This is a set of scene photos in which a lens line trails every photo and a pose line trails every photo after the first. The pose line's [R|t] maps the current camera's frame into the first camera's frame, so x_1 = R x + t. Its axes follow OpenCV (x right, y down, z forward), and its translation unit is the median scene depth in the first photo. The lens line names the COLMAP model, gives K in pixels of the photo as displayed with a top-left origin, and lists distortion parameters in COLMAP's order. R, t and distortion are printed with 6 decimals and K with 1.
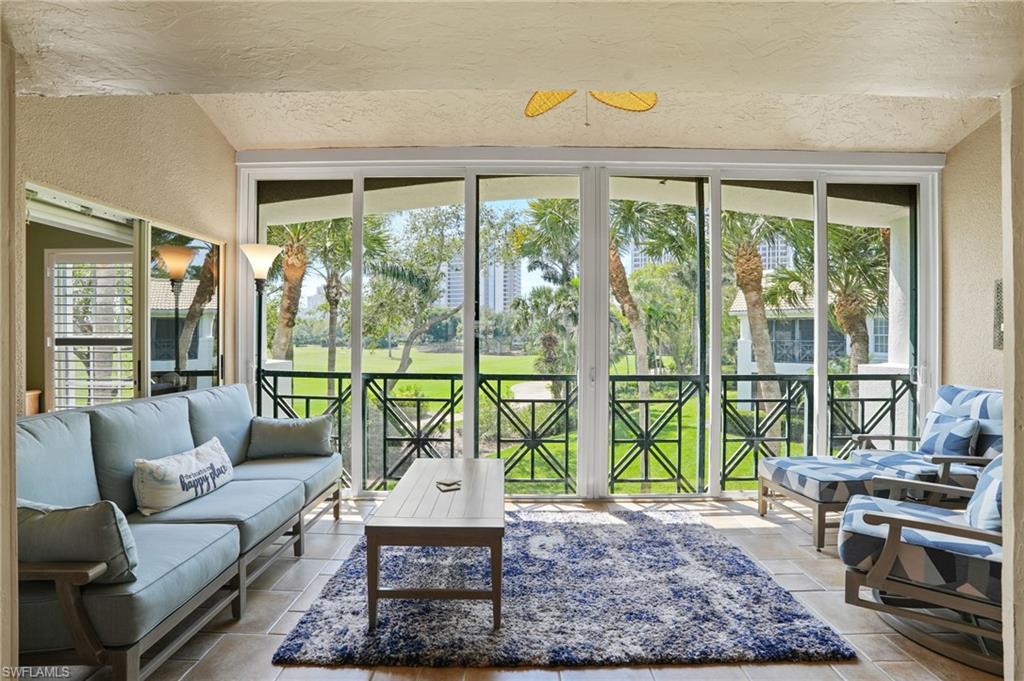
lens RADIAL K [[472.8, 0, 511.7], [0, 472.8, 326.9], [0, 0, 1]] dist [-0.069598, 0.026669]
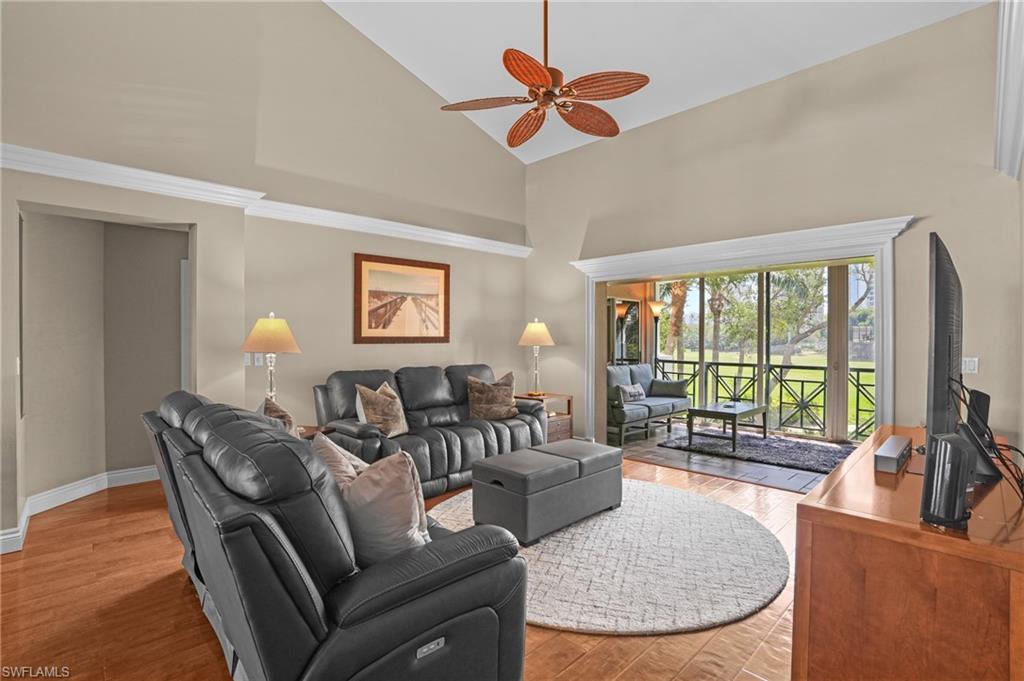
lens RADIAL K [[479.5, 0, 507.7], [0, 479.5, 332.7], [0, 0, 1]] dist [-0.072103, 0.028666]
pose [[0.692488, -0.008294, -0.721382, 0.566936], [0.010758, 0.999941, -0.001170, -0.030923], [0.721350, -0.006950, 0.692536, -1.011365]]
